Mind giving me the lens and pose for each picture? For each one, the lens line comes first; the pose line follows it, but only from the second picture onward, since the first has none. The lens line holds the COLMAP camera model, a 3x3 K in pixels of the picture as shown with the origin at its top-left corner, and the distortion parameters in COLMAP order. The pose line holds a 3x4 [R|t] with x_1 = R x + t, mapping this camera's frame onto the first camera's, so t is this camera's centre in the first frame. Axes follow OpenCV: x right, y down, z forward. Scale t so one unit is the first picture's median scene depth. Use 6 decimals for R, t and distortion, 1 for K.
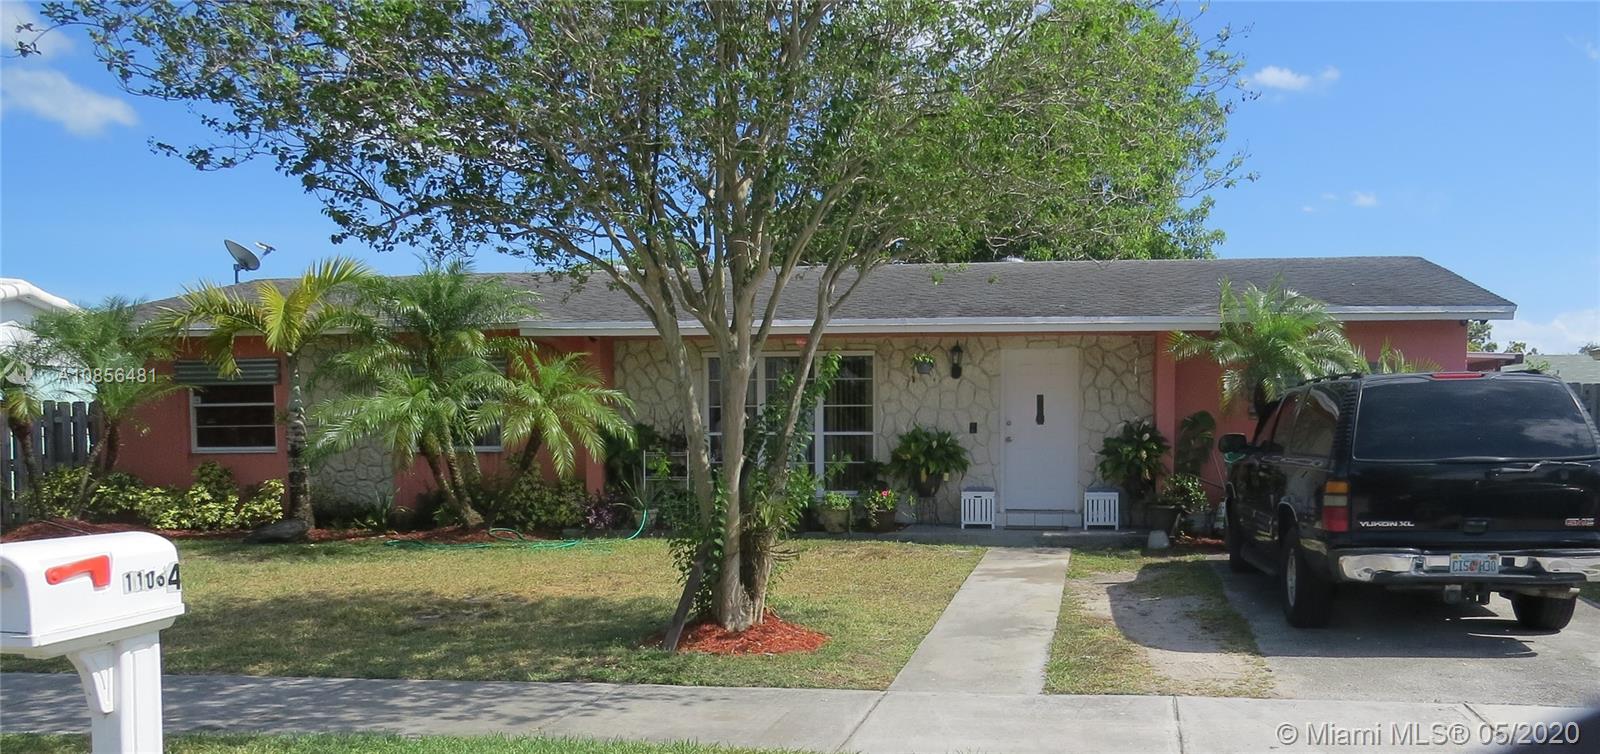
lens RADIAL K [[1480.0, 0, 800.1], [0, 1480.0, 515.1], [0, 0, 1]] dist [-0.014786, -0.004960]
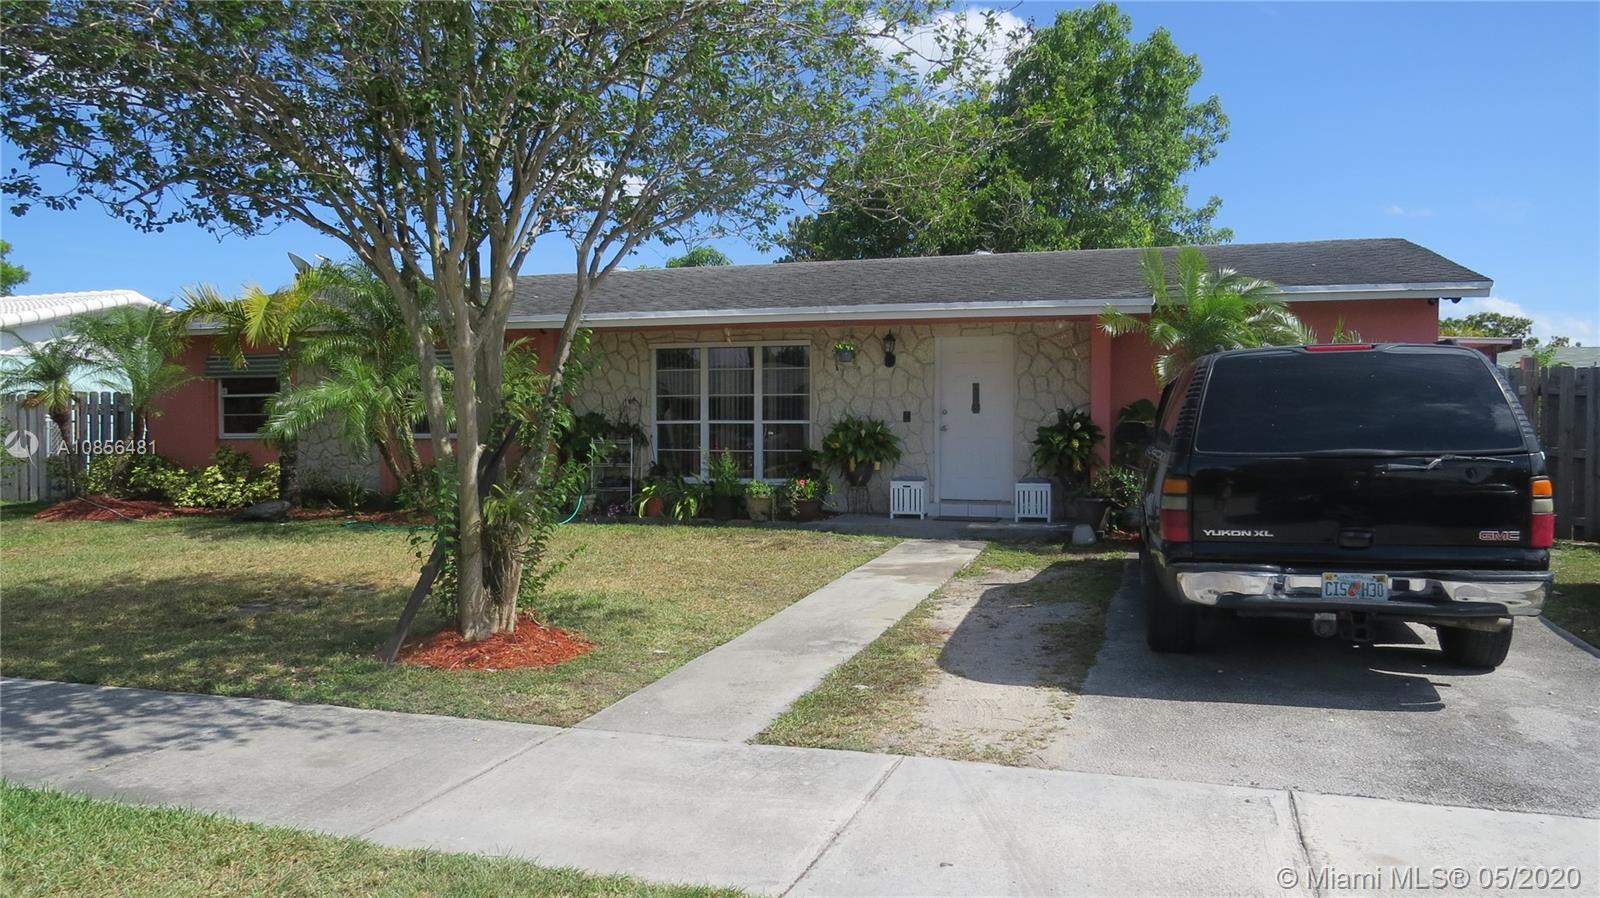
lens RADIAL K [[1149.7, 0, 803.6], [0, 1149.7, 445.6], [0, 0, 1]] dist [-0.010605, 0.002113]
pose [[0.986123, 0.005525, -0.165924, 0.179637], [-0.011838, 0.999242, -0.037078, -0.010319], [0.165593, 0.038528, 0.985441, 0.233954]]
